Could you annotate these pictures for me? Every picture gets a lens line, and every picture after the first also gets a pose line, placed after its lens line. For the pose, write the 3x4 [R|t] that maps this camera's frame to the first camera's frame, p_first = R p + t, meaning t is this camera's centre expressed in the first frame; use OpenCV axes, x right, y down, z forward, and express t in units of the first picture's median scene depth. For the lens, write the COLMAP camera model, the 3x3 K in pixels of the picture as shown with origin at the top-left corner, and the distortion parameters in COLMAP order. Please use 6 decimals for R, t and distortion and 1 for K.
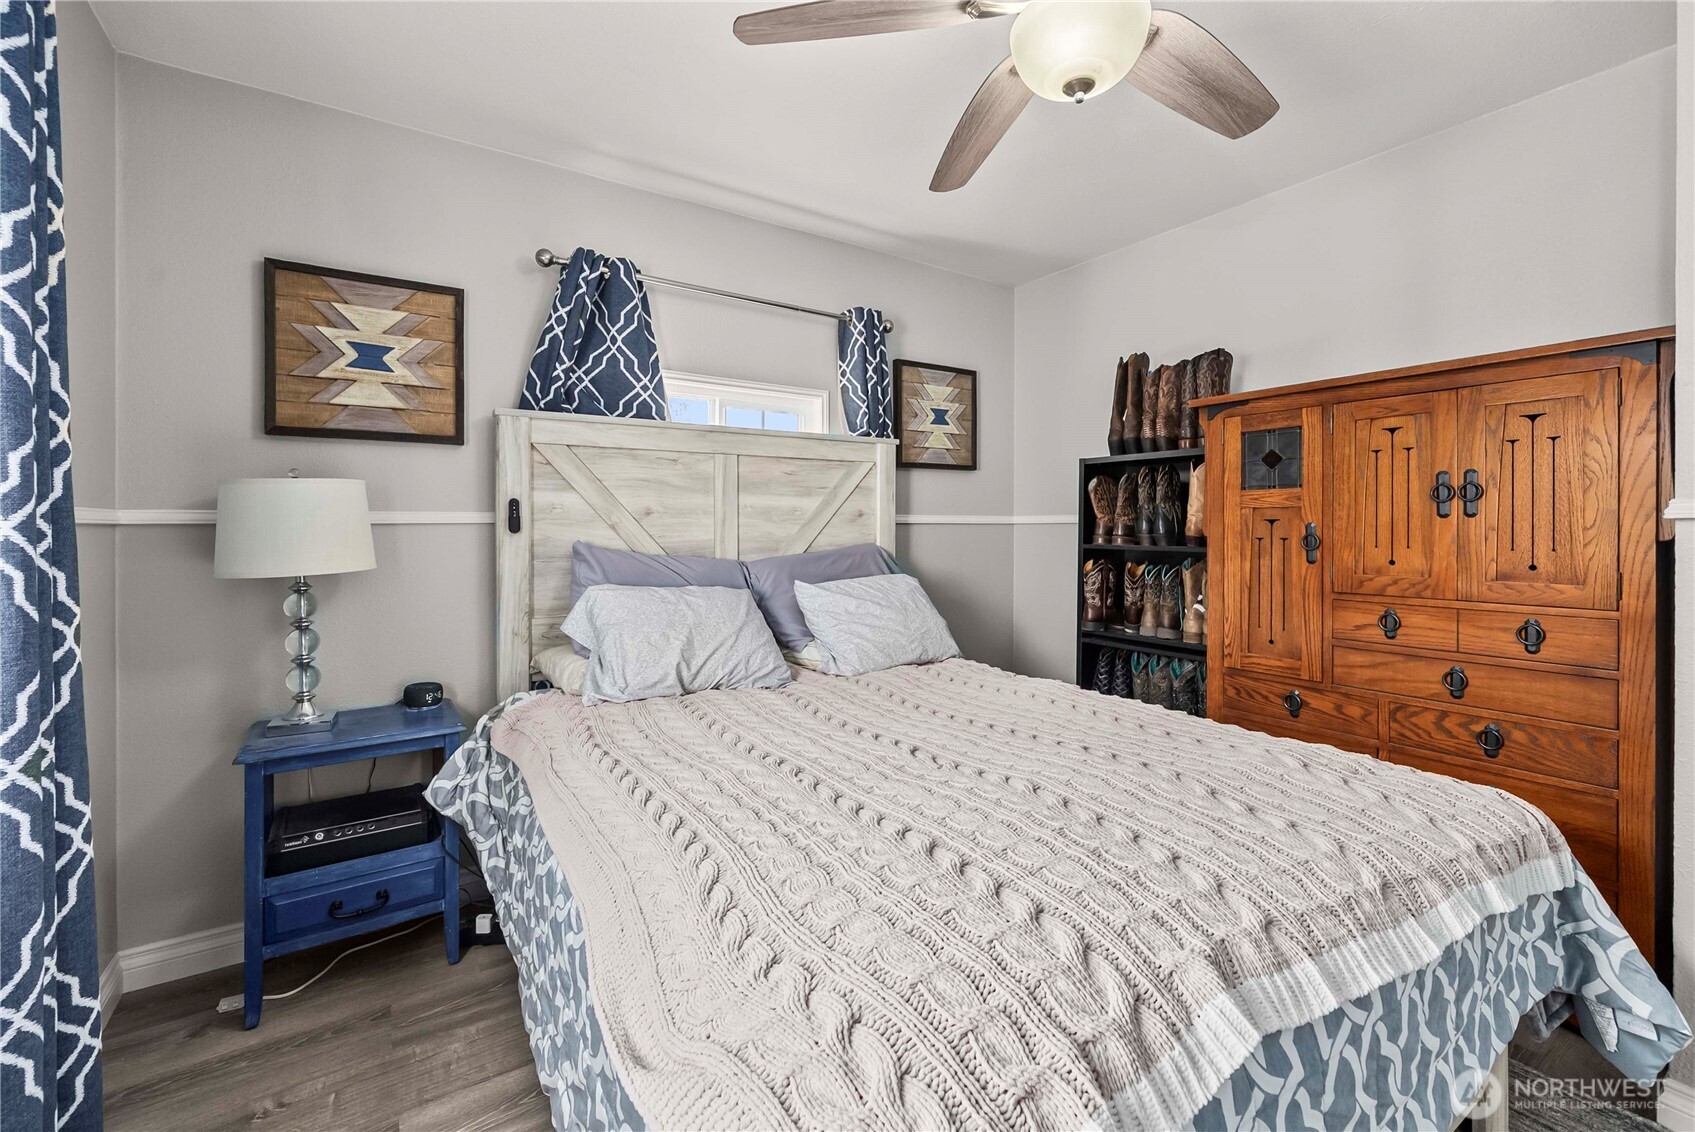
lens RADIAL K [[704.4, 0, 847.5], [0, 704.4, 526.6], [0, 0, 1]] dist [-0.000148, -0.000021]
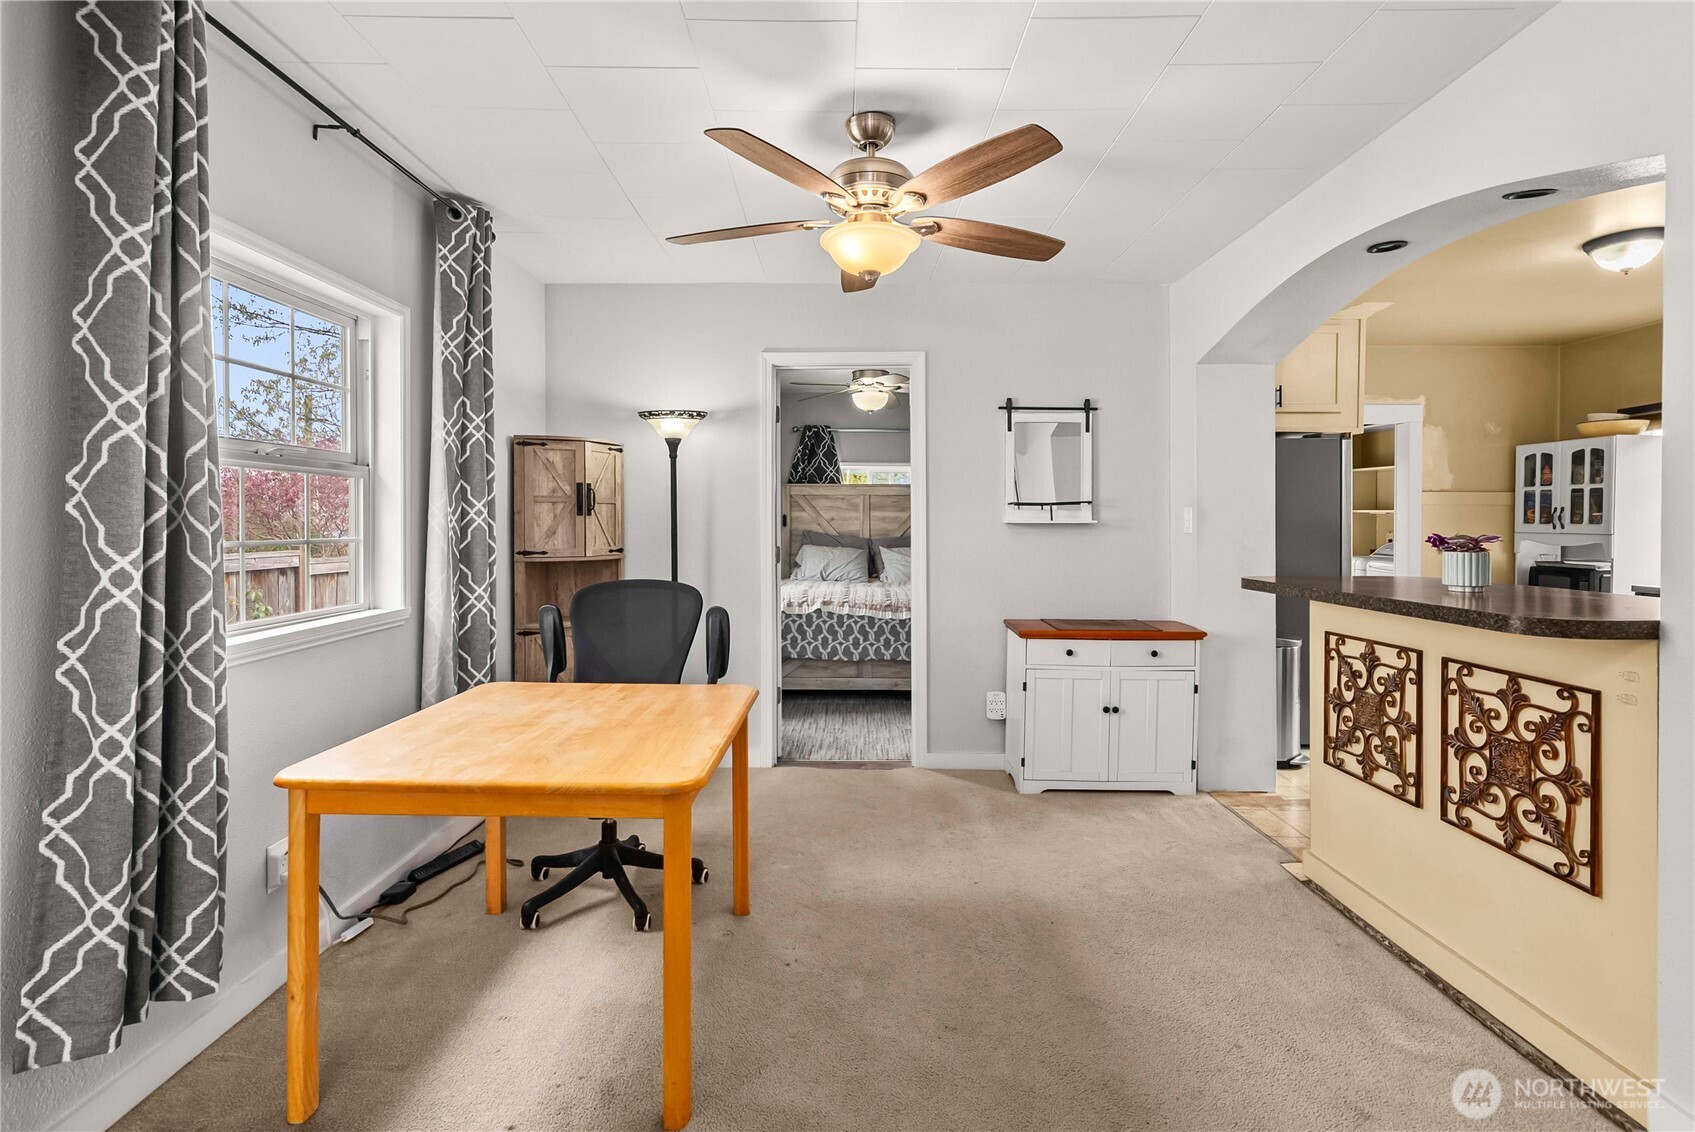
lens RADIAL K [[795.2, 0, 844.6], [0, 795.2, 528.2], [0, 0, 1]] dist [0.000903, 0.000127]
pose [[0.827081, 0.007186, -0.562037, 1.524549], [-0.004188, 0.999969, 0.006622, -0.006678], [0.562067, -0.003123, 0.827086, -1.525374]]
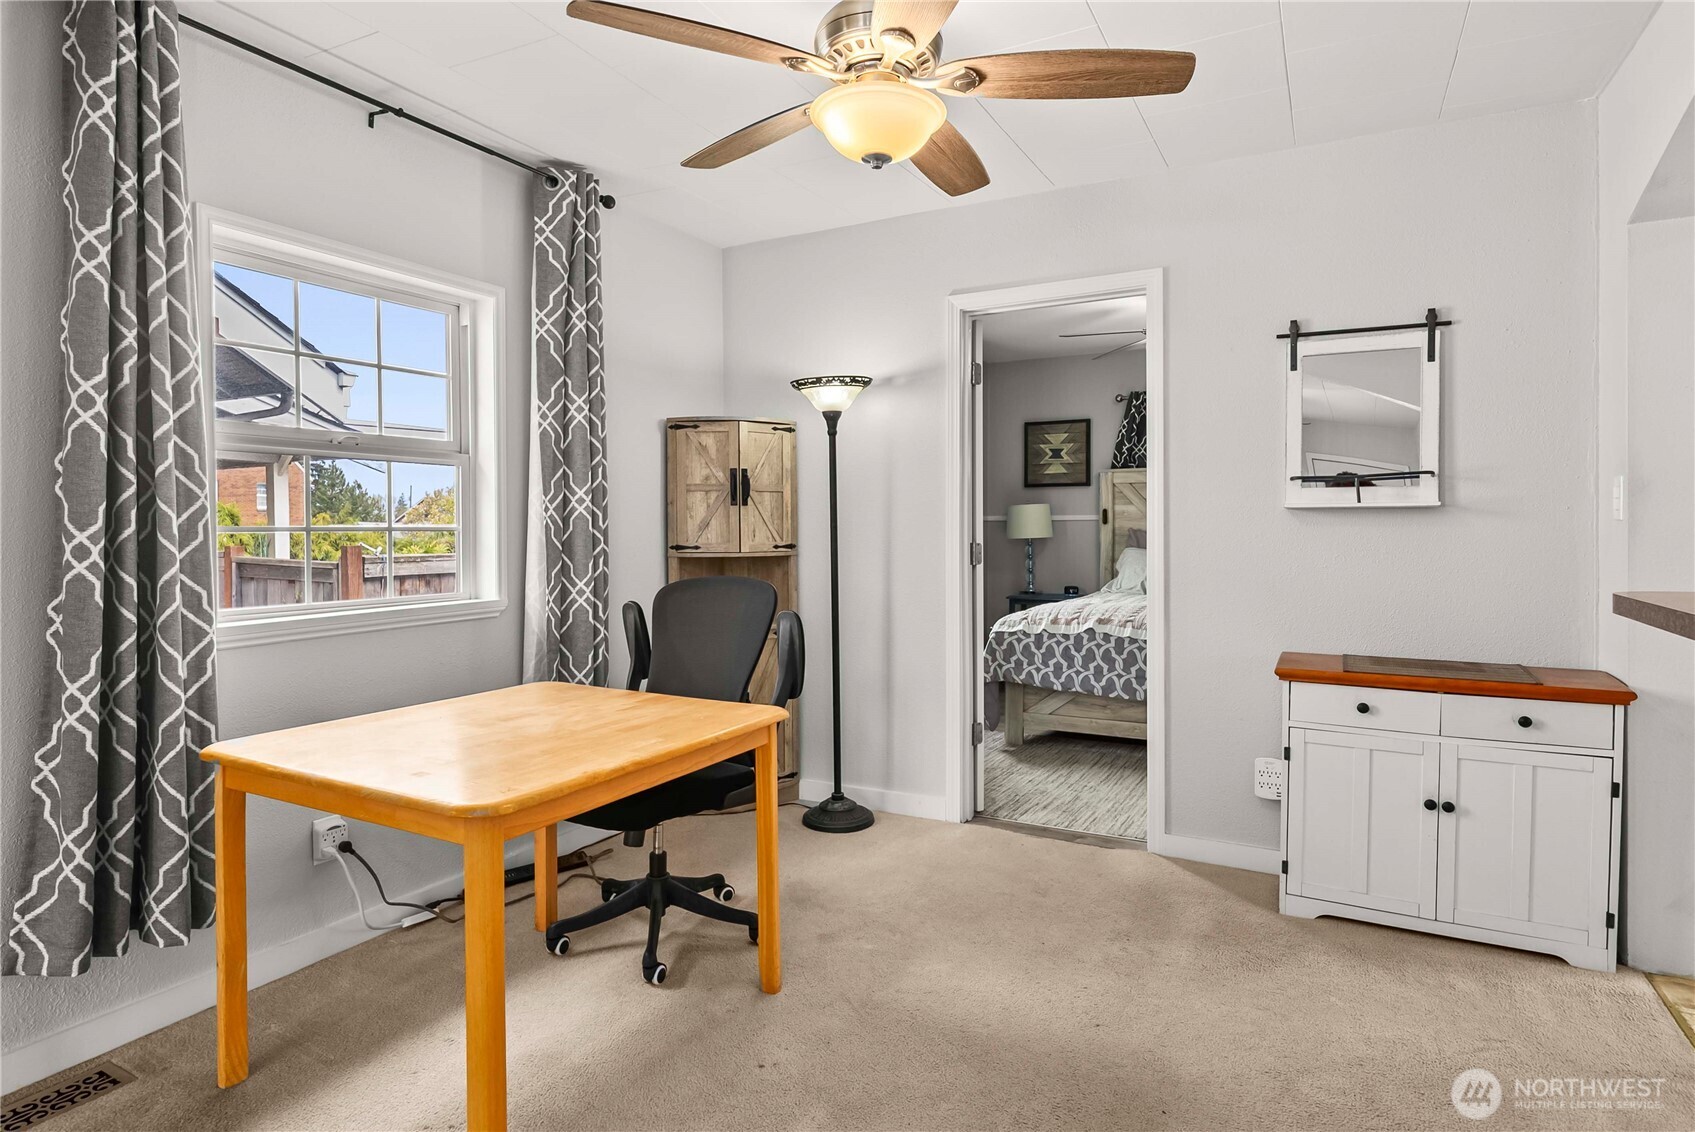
lens RADIAL K [[937.8, 0, 847.7], [0, 937.8, 544.1], [0, 0, 1]] dist [0.001412, -0.000089]
pose [[0.471099, 0.015343, -0.881947, 1.740548], [0.000570, 0.999843, 0.017698, 0.019387], [0.882080, -0.008841, 0.471016, -1.113475]]
